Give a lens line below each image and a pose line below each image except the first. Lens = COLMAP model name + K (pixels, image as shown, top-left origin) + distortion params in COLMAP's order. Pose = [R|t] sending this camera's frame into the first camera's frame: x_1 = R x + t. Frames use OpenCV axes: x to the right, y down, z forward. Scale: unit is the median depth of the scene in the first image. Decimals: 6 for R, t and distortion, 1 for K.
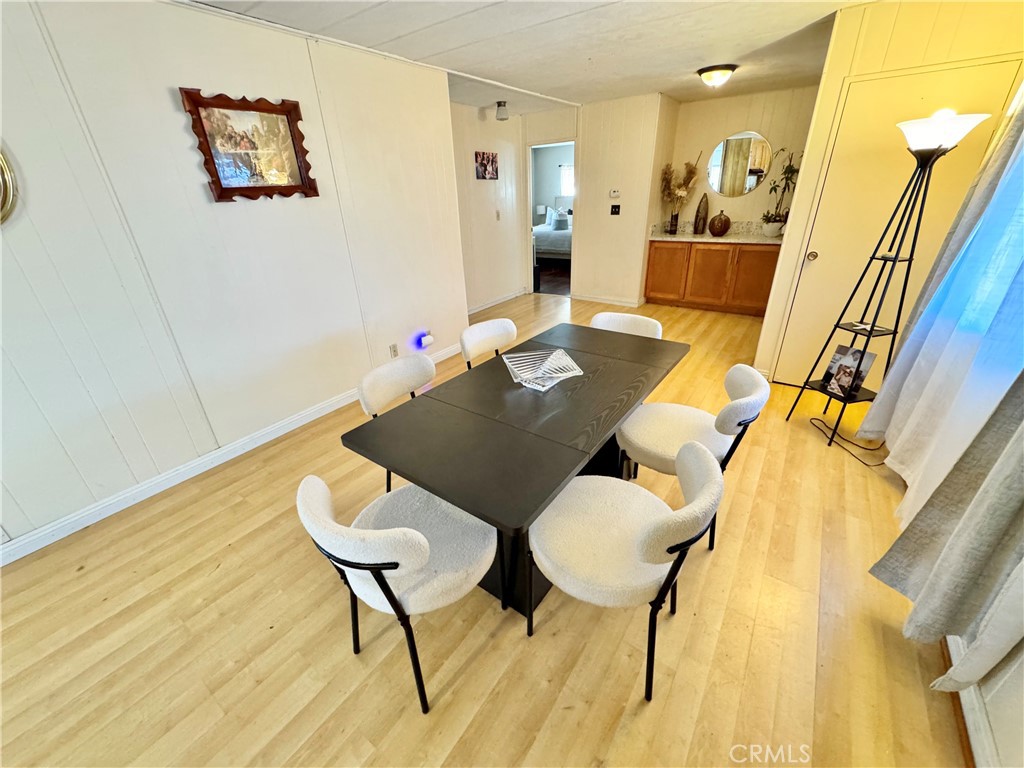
lens RADIAL K [[408.5, 0, 512.0], [0, 408.5, 384.0], [0, 0, 1]] dist [-0.000204, -0.000107]
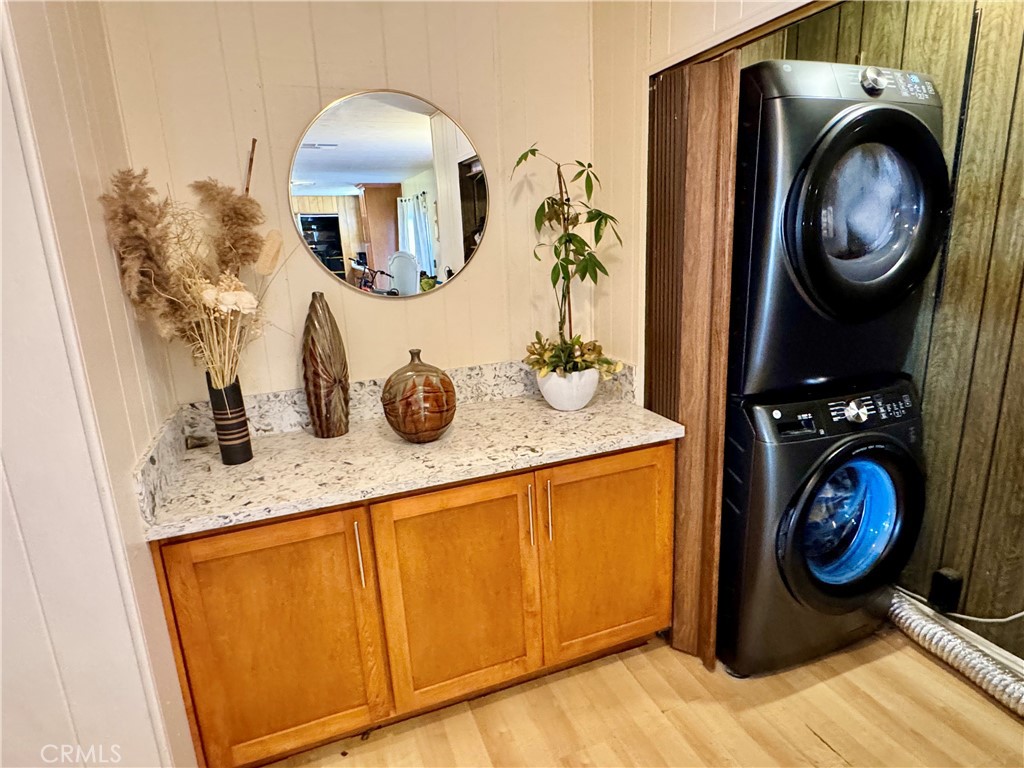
lens RADIAL K [[577.4, 0, 512.0], [0, 577.4, 384.0], [0, 0, 1]] dist [-0.018572, 0.000253]
pose [[0.549538, -0.197836, 0.811707, 0.233008], [0.382190, 0.923470, -0.033673, -0.352226], [-0.742925, 0.328731, 0.583093, 0.711223]]
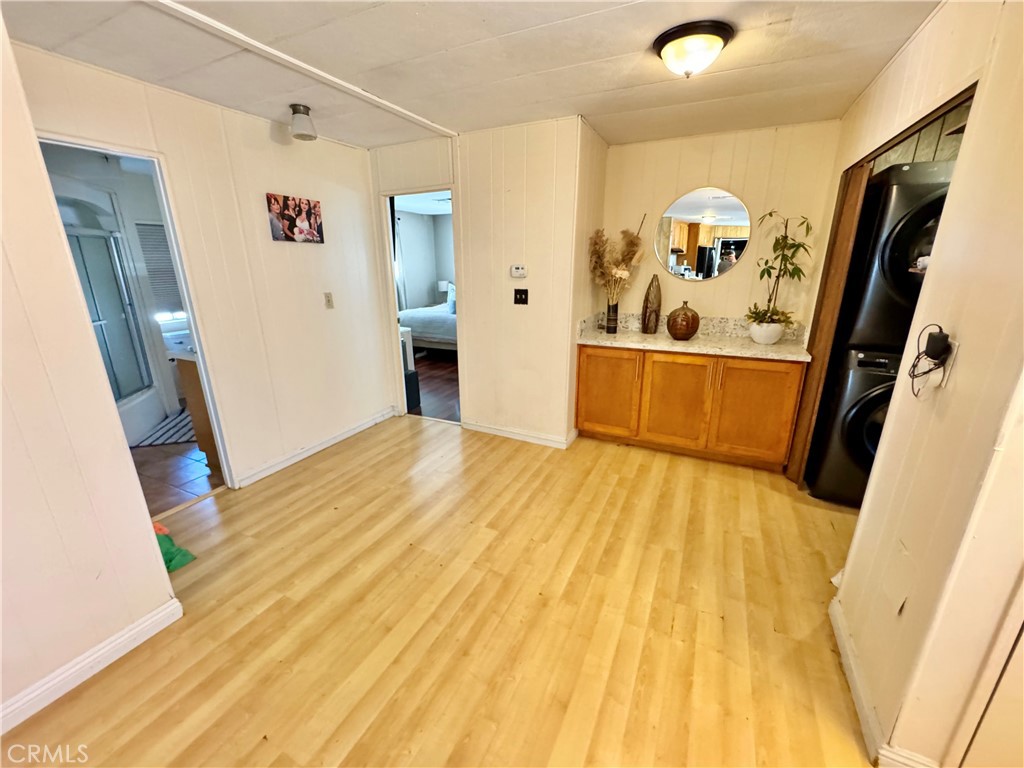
lens RADIAL K [[408.5, 0, 512.0], [0, 408.5, 384.0], [0, 0, 1]] dist [-0.000204, -0.000107]
pose [[0.986743, -0.018077, 0.161279, 0.138615], [0.042791, 0.987590, -0.151111, -0.204934], [-0.156545, 0.156009, 0.975272, 0.425509]]
